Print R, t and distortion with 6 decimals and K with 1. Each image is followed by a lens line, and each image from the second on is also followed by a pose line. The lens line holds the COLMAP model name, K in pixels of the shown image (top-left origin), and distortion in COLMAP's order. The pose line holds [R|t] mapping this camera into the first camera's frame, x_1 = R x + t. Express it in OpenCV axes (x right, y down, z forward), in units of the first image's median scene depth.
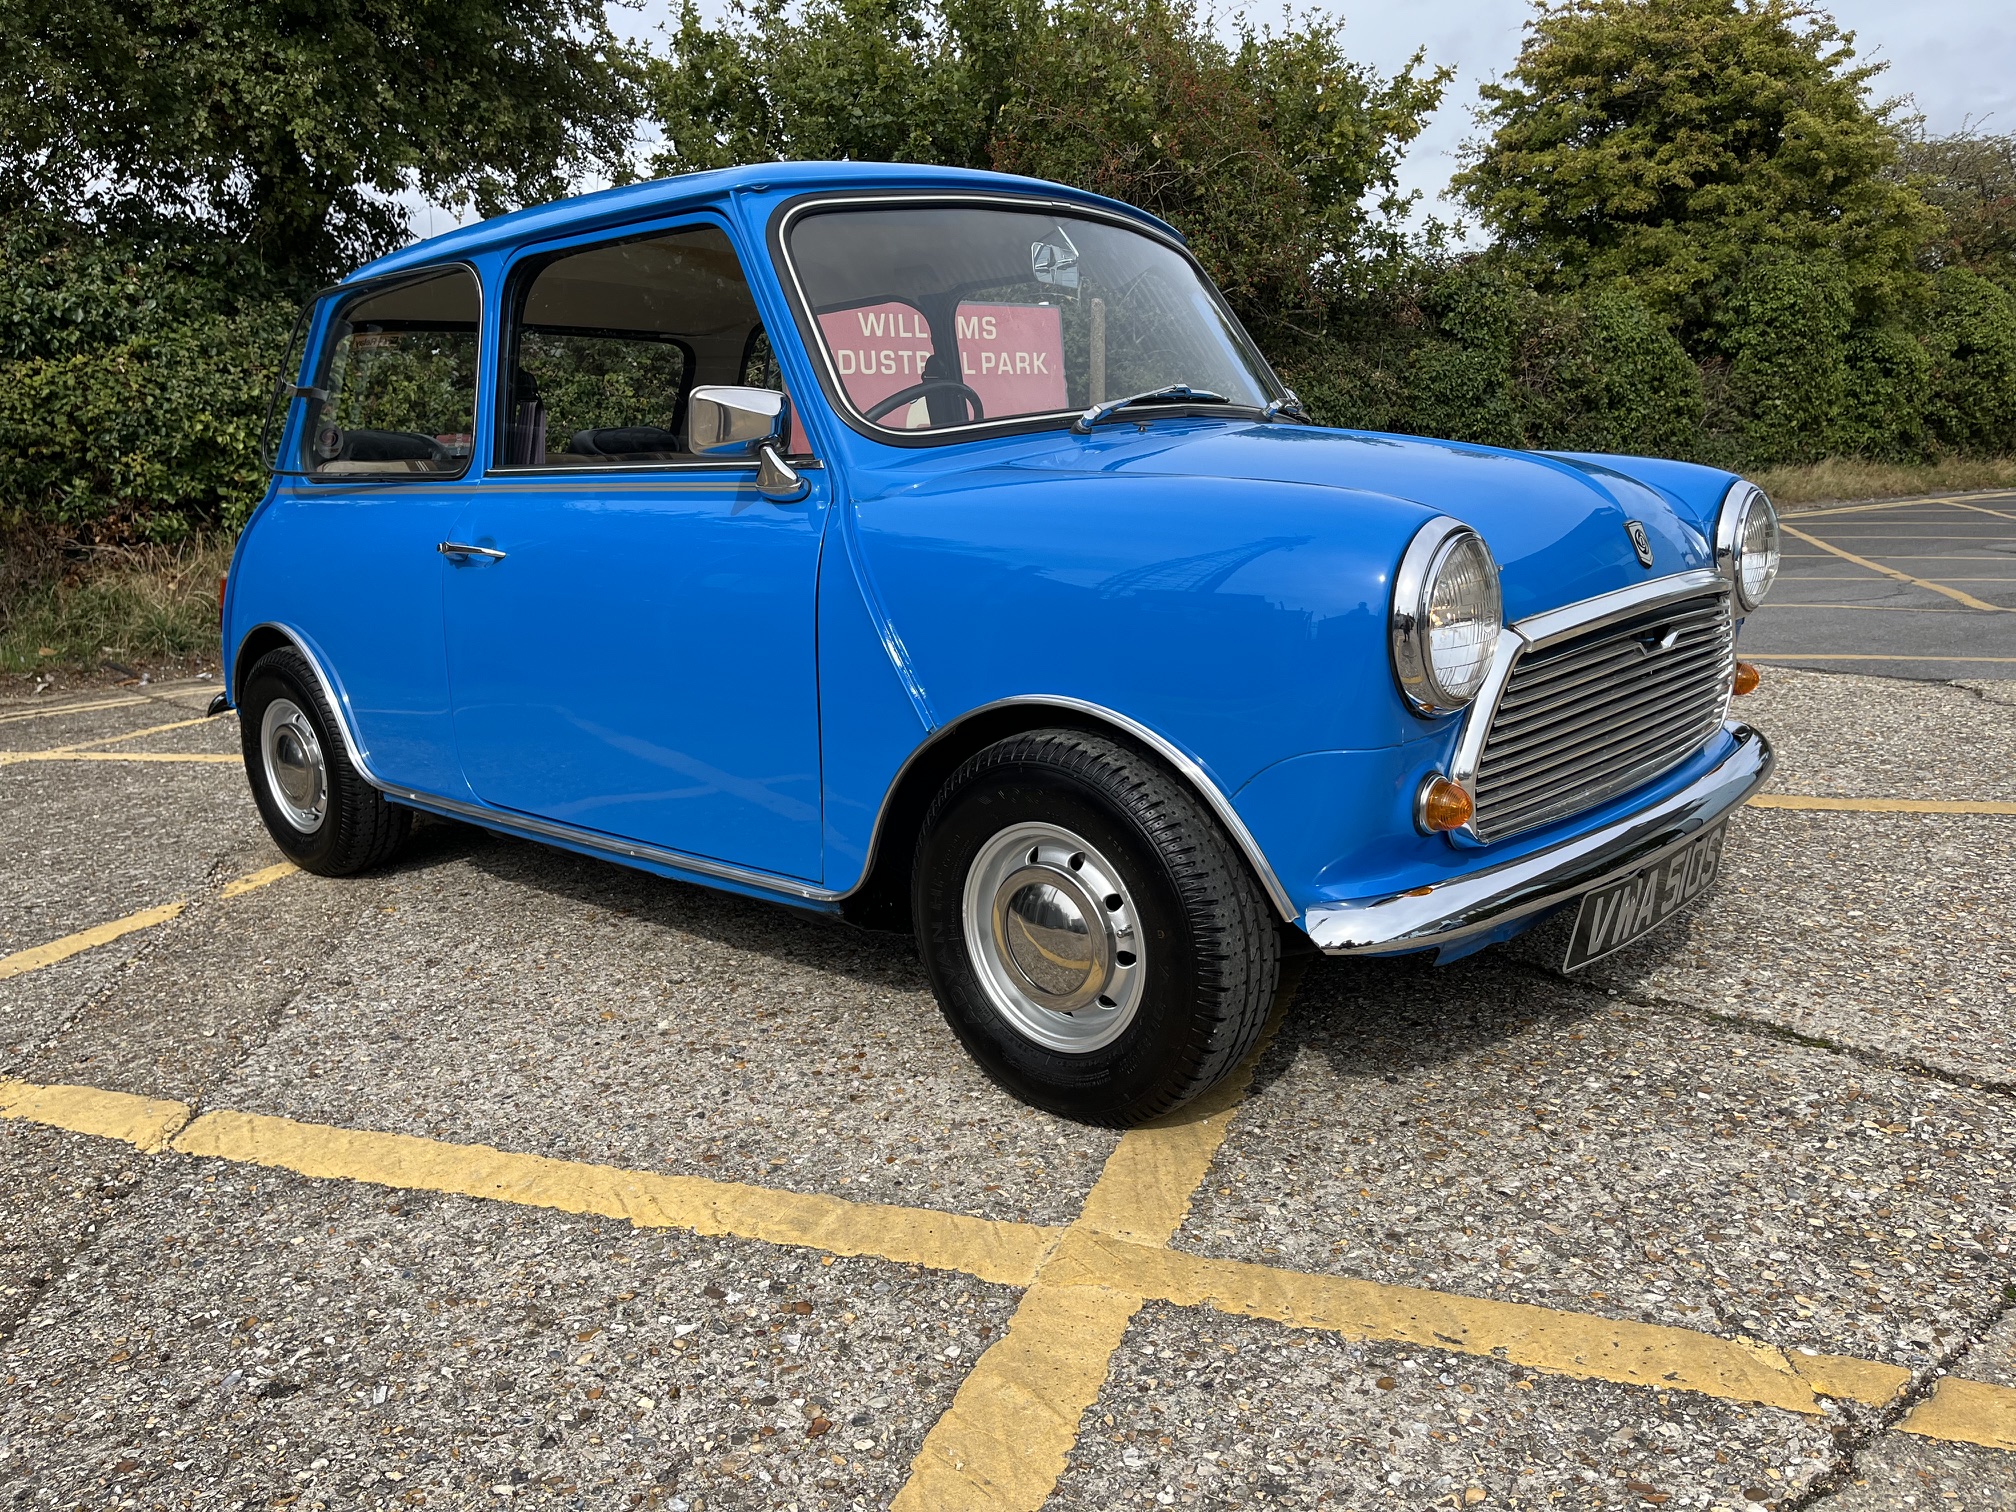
lens RADIAL K [[1512.5, 0, 995.9], [0, 1512.5, 781.6], [0, 0, 1]] dist [0.064786, -0.091379]
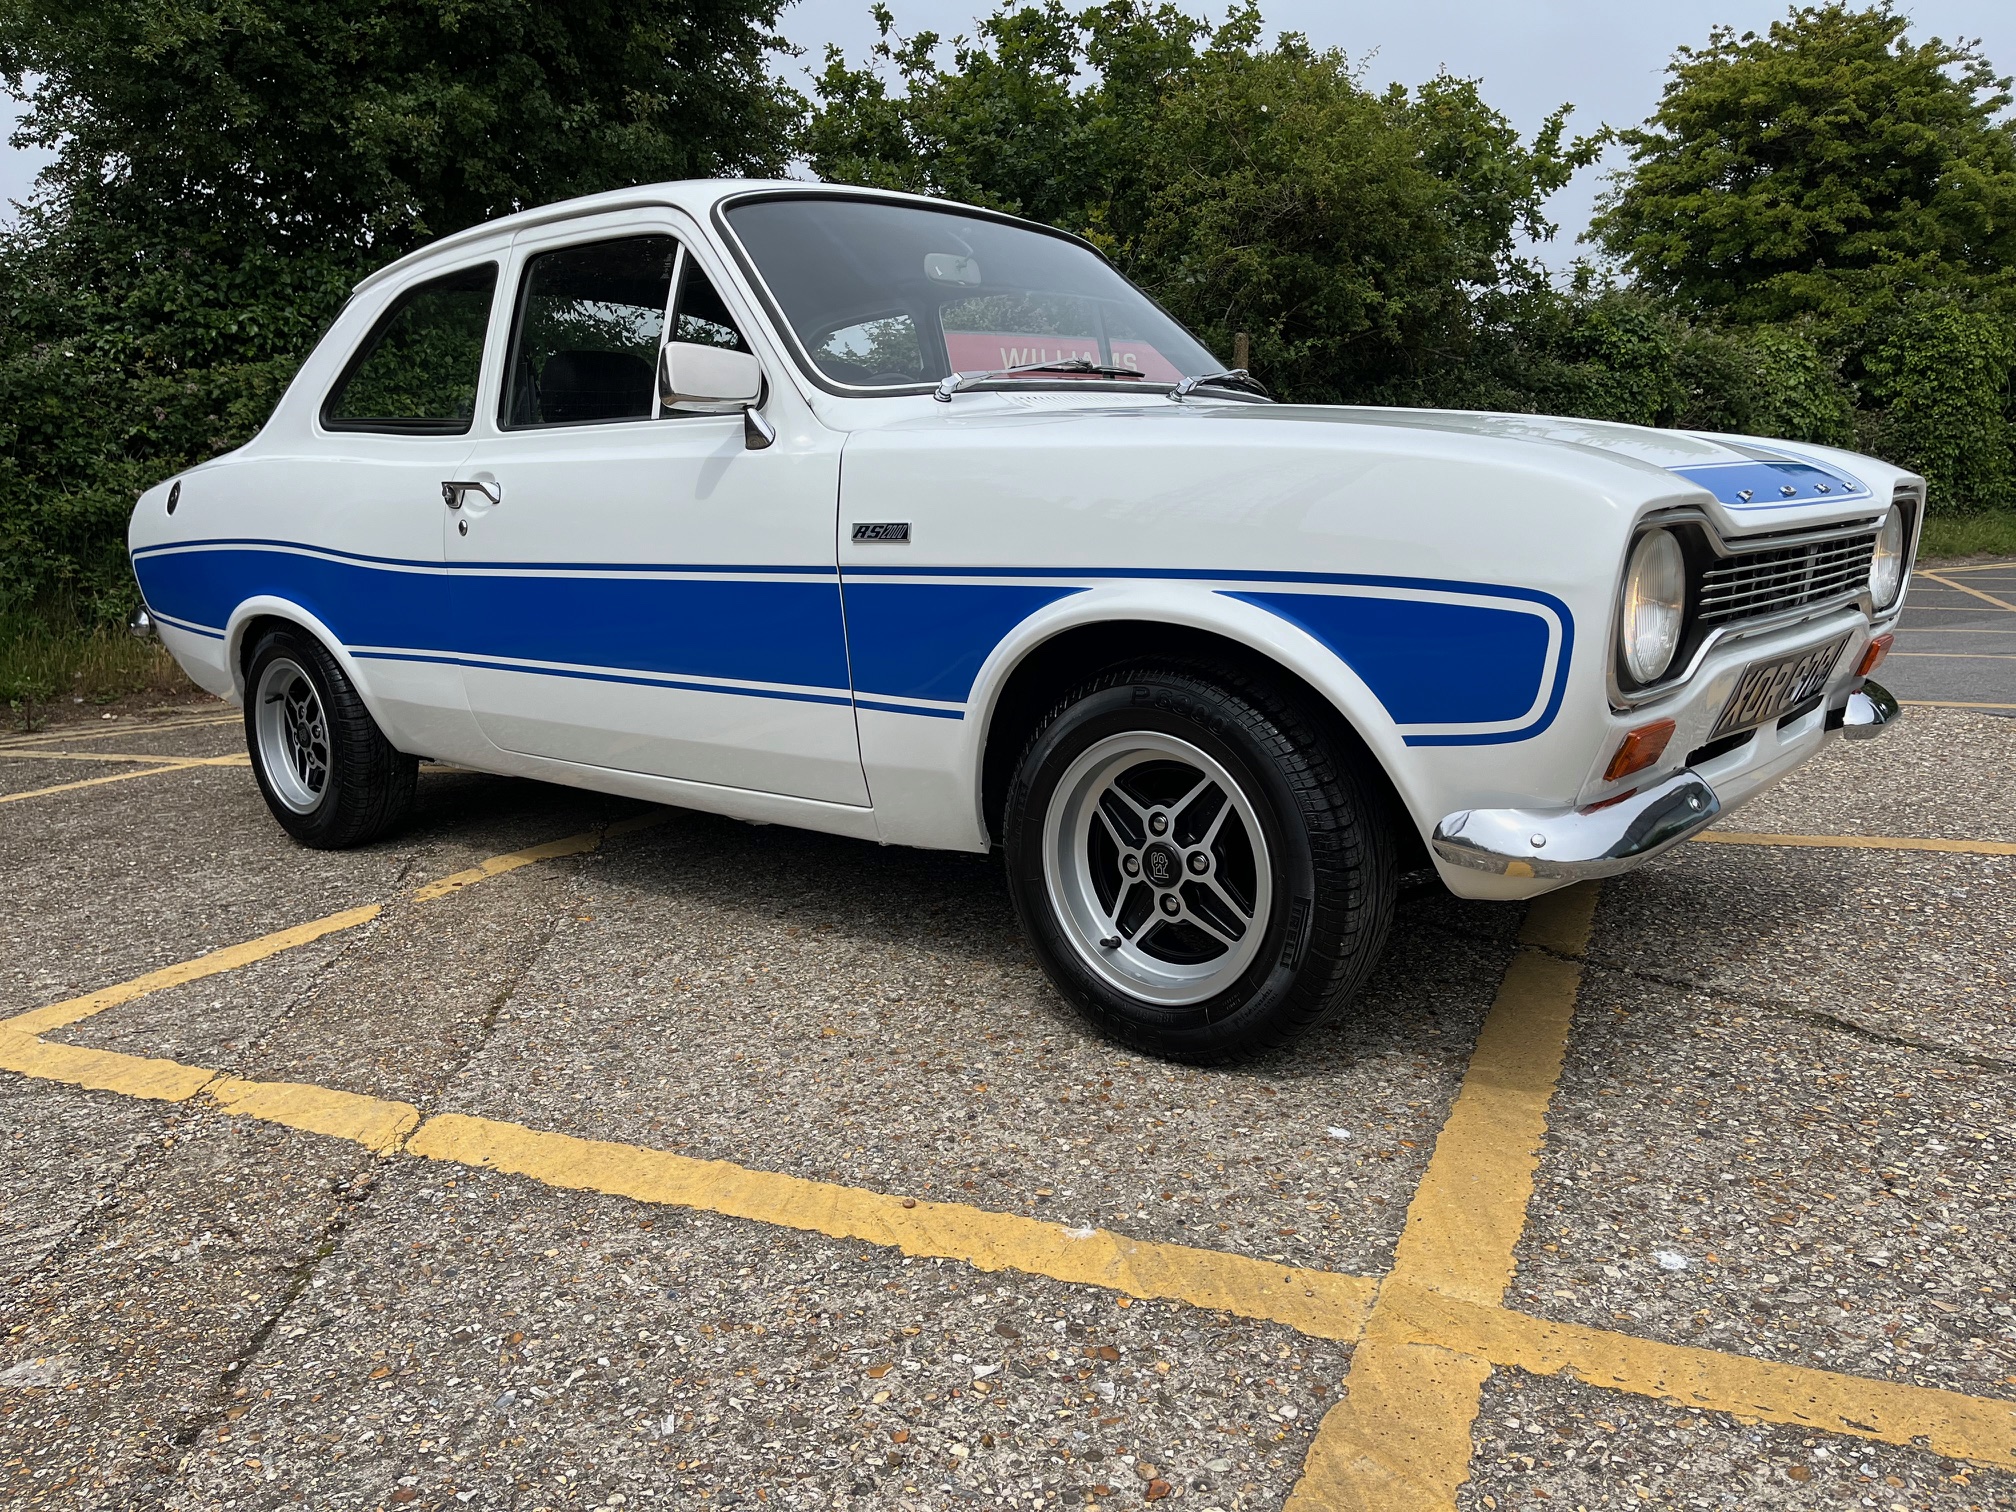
lens RADIAL K [[1512.5, 0, 1002.1], [0, 1512.5, 774.6], [0, 0, 1]] dist [0.064786, -0.091379]
pose [[0.997788, 0.026702, -0.060879, -0.068497], [-0.028627, 0.999110, -0.030968, 0.013284], [0.059997, 0.032643, 0.997665, 0.033709]]
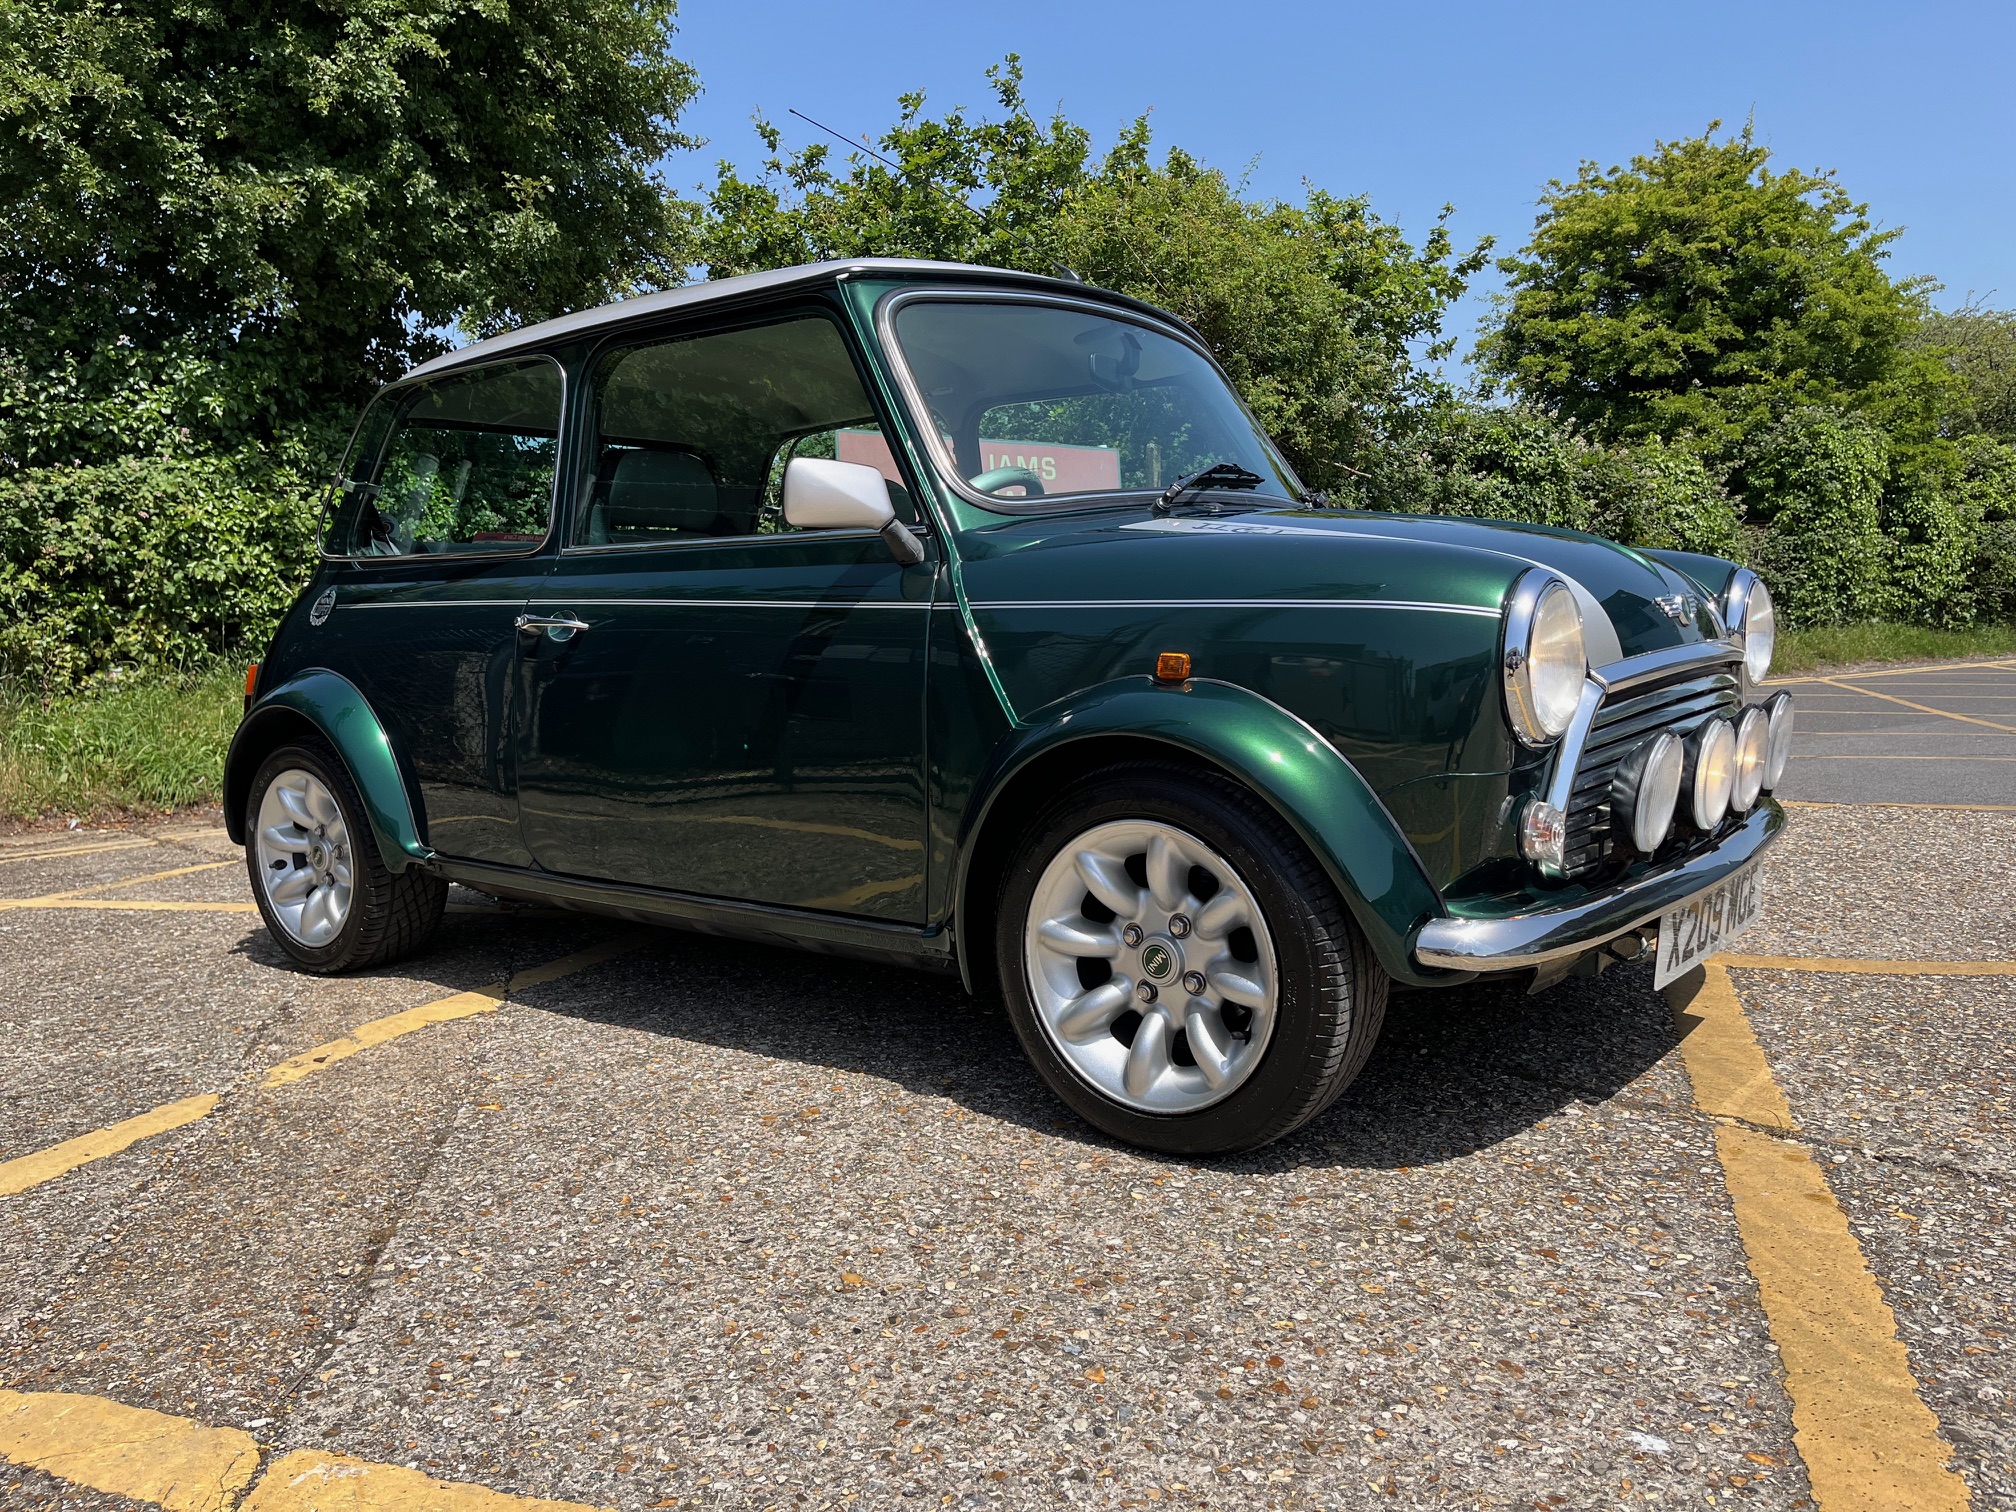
lens RADIAL K [[1512.5, 0, 1001.9], [0, 1512.5, 774.8], [0, 0, 1]] dist [0.064786, -0.091379]
pose [[0.999883, 0.009590, 0.011908, -0.146424], [-0.008231, 0.993967, -0.109368, 0.000819], [-0.012885, 0.109257, 0.993930, 0.213185]]
